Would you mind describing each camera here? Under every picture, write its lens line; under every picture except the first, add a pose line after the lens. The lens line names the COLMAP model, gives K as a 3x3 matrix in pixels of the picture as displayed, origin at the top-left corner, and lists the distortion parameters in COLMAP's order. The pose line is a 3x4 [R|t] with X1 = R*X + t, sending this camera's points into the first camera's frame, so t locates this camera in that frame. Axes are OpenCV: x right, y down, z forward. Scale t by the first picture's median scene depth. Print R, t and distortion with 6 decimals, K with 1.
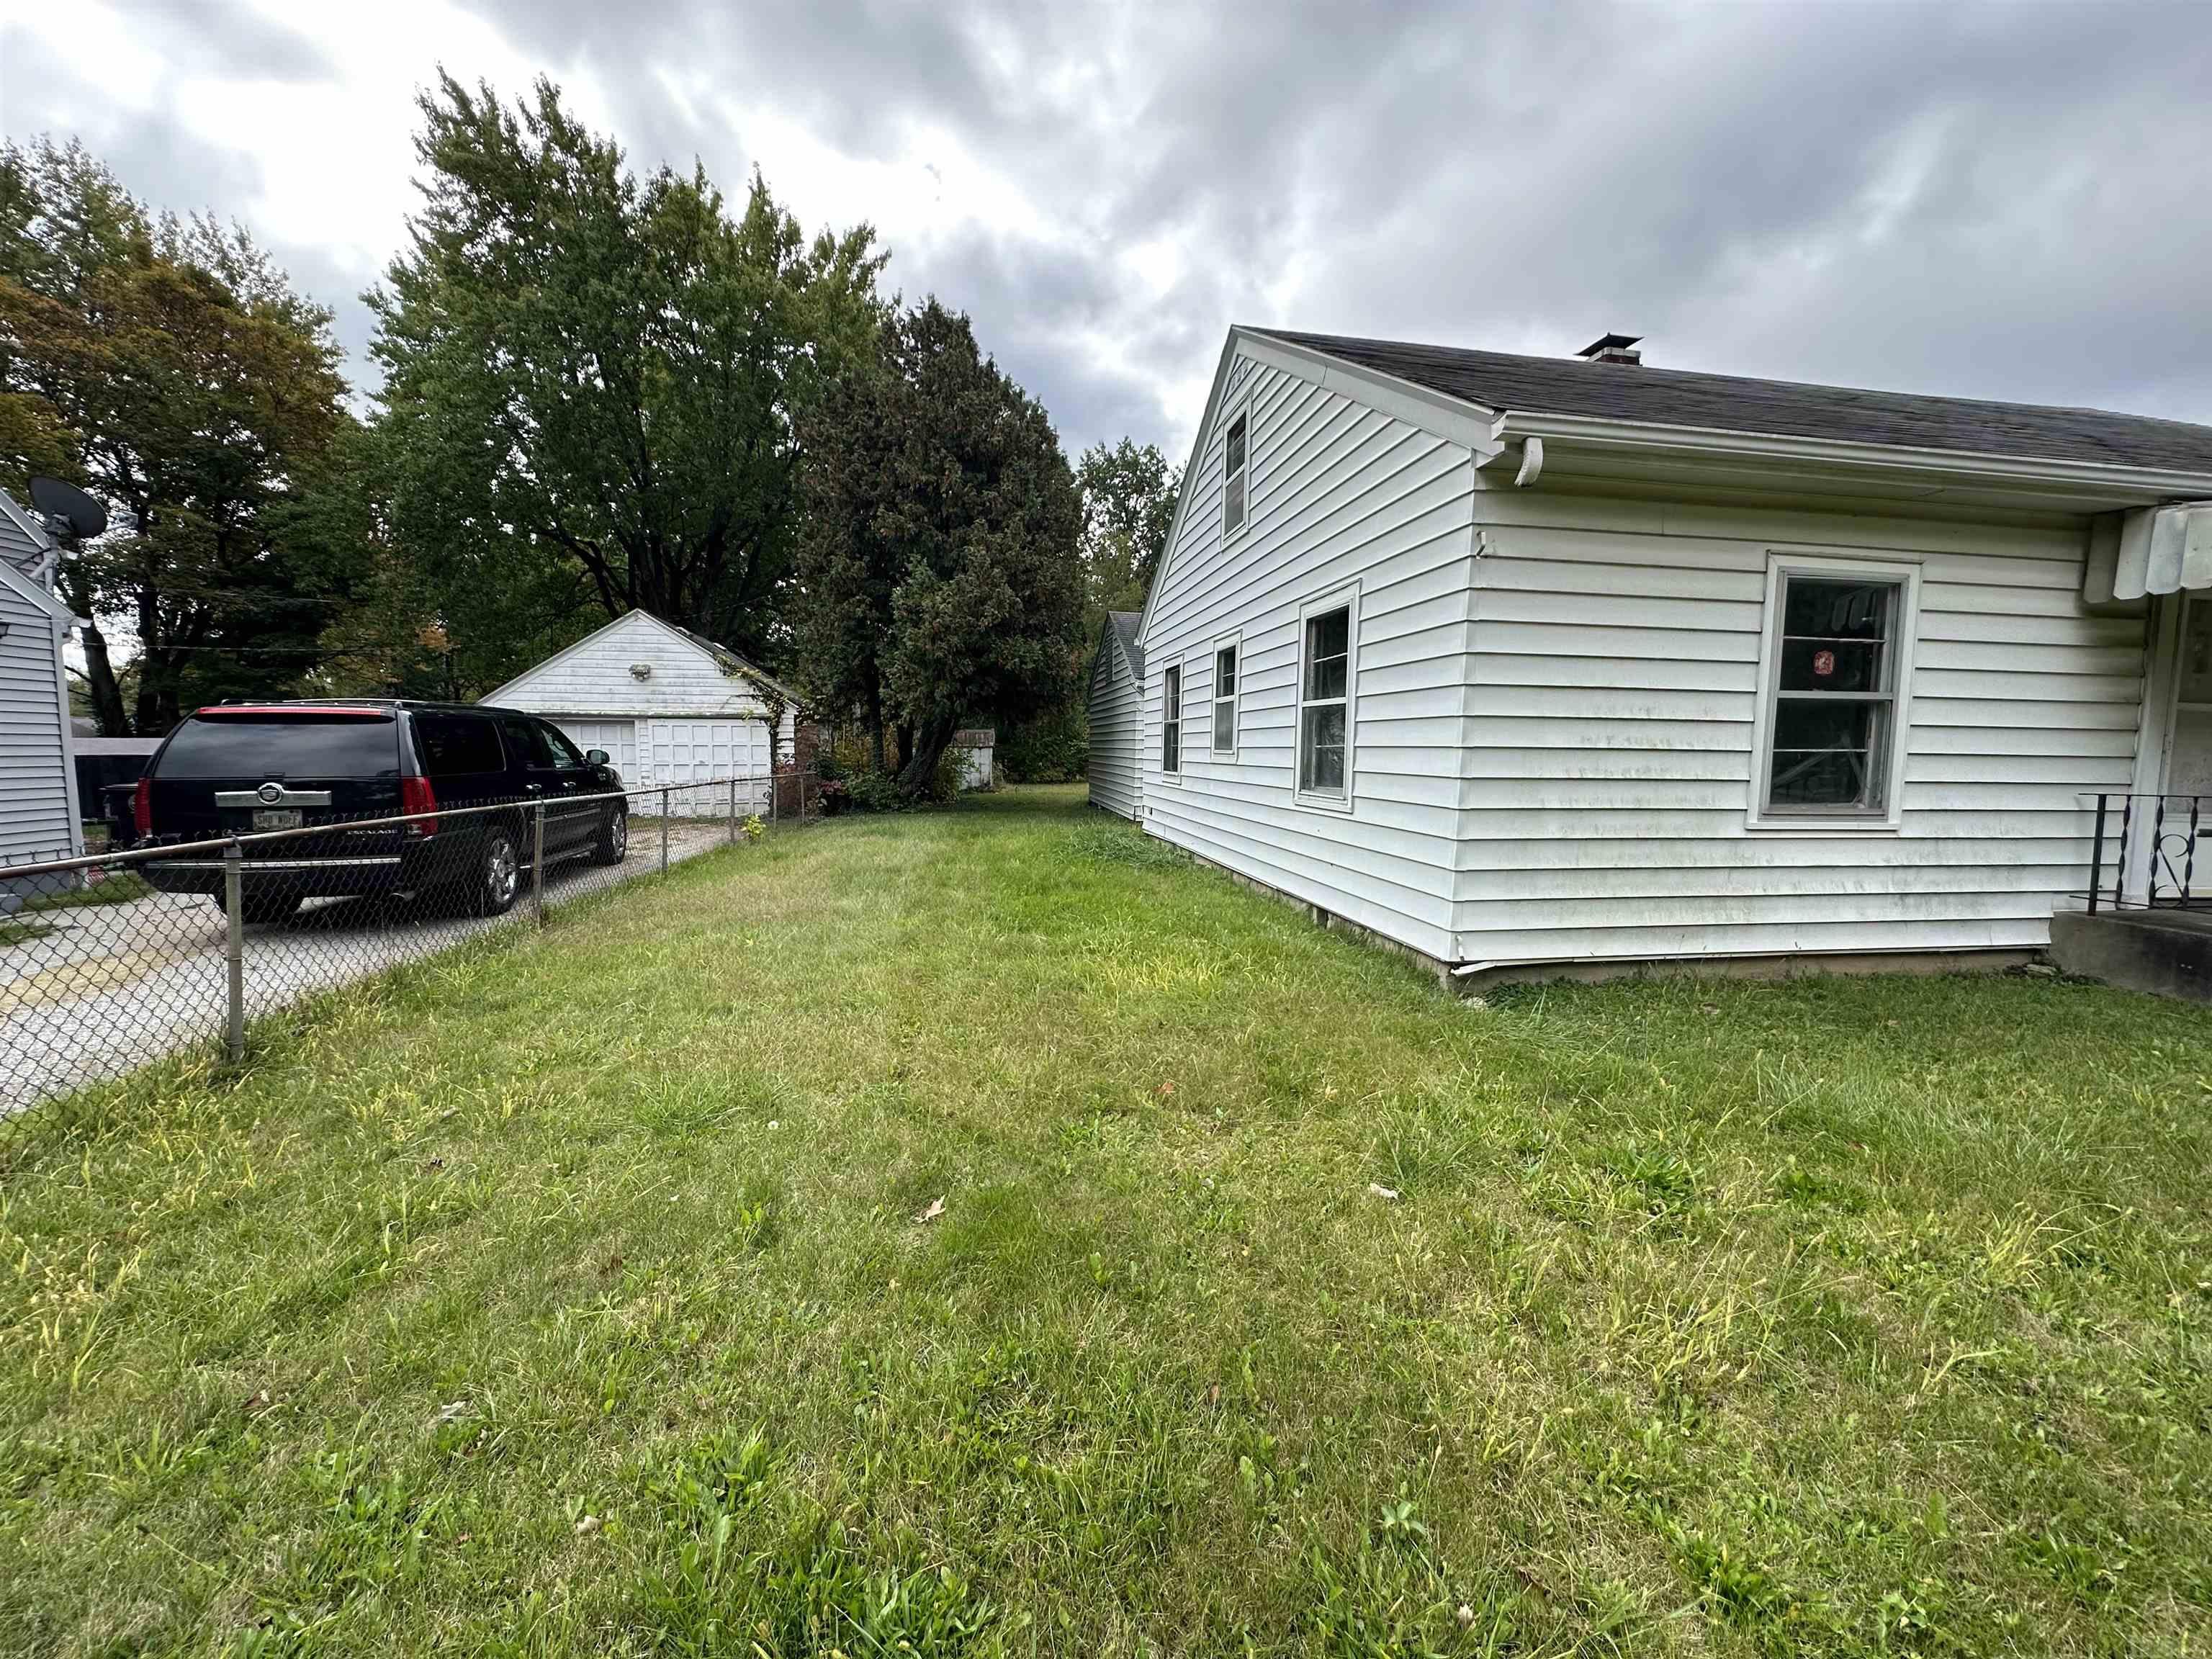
lens RADIAL K [[882.8, 0, 1104.8], [0, 882.8, 820.8], [0, 0, 1]] dist [-0.000318, -0.000265]
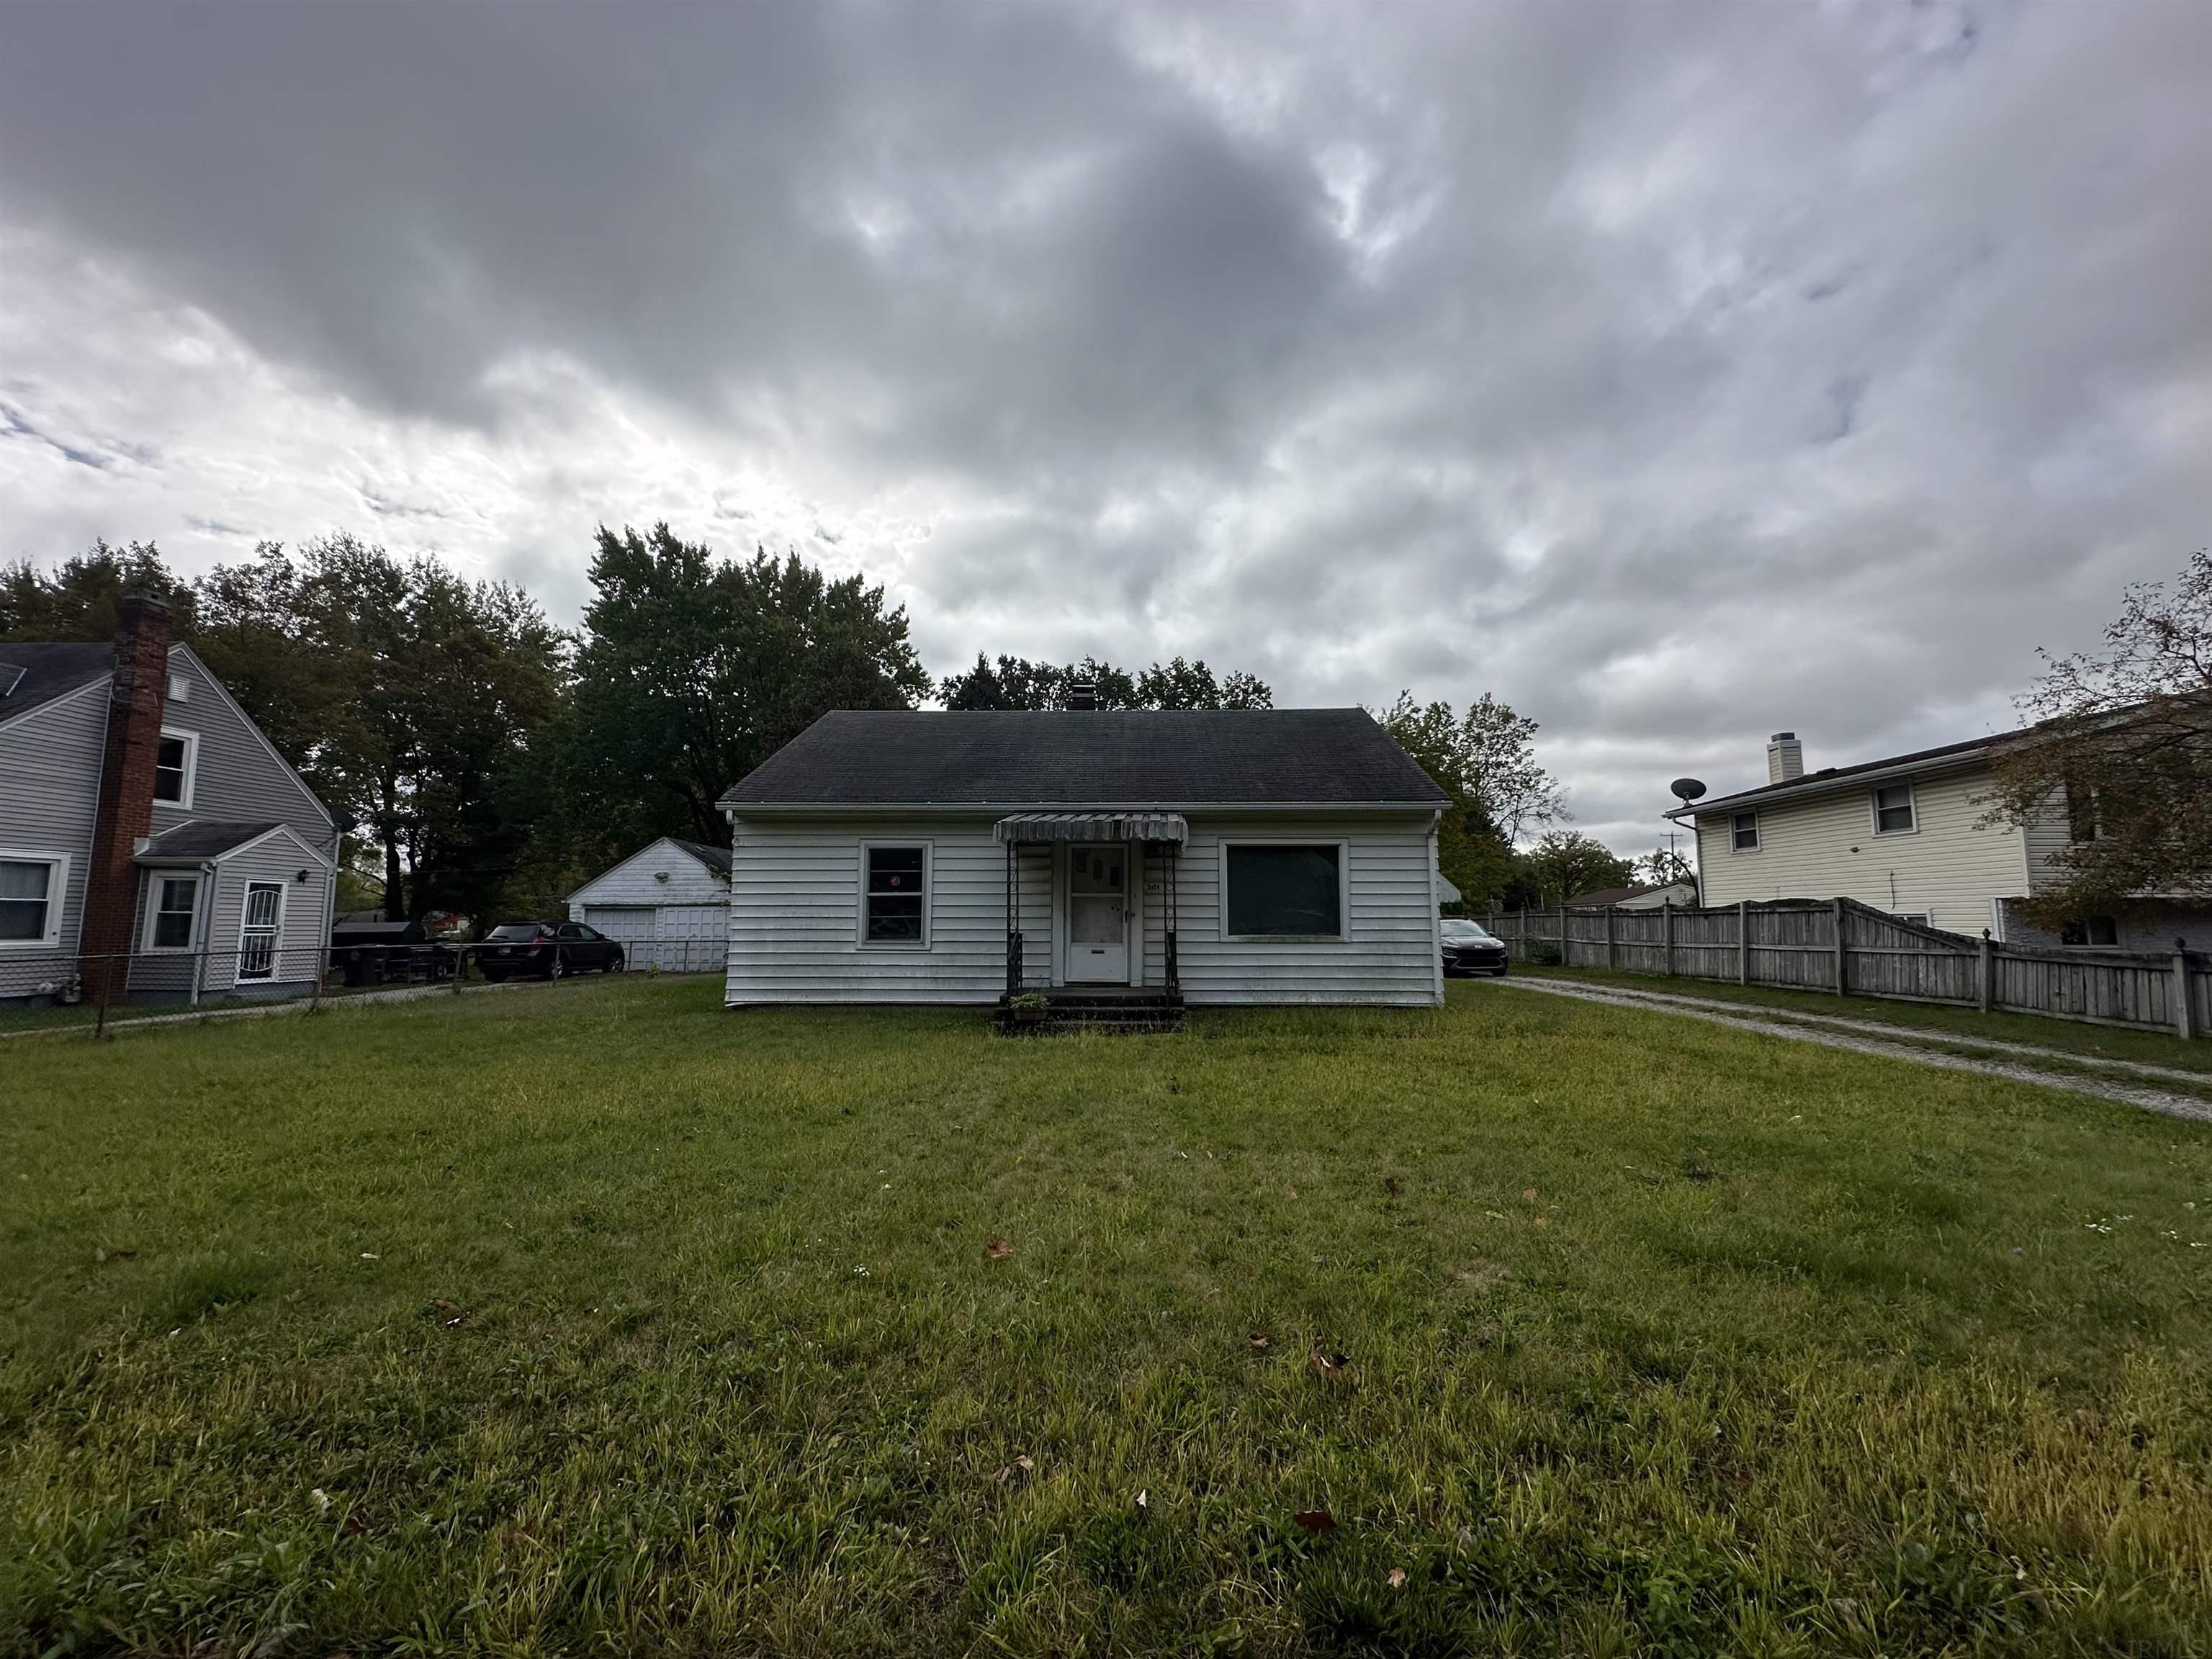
lens RADIAL K [[882.8, 0, 1107.7], [0, 882.8, 836.9], [0, 0, 1]] dist [-0.000318, -0.000265]
pose [[0.981323, -0.028553, -0.190236, 0.477088], [-0.006466, 0.983468, -0.180967, 0.035539], [0.192258, 0.178817, 0.964915, -0.322794]]
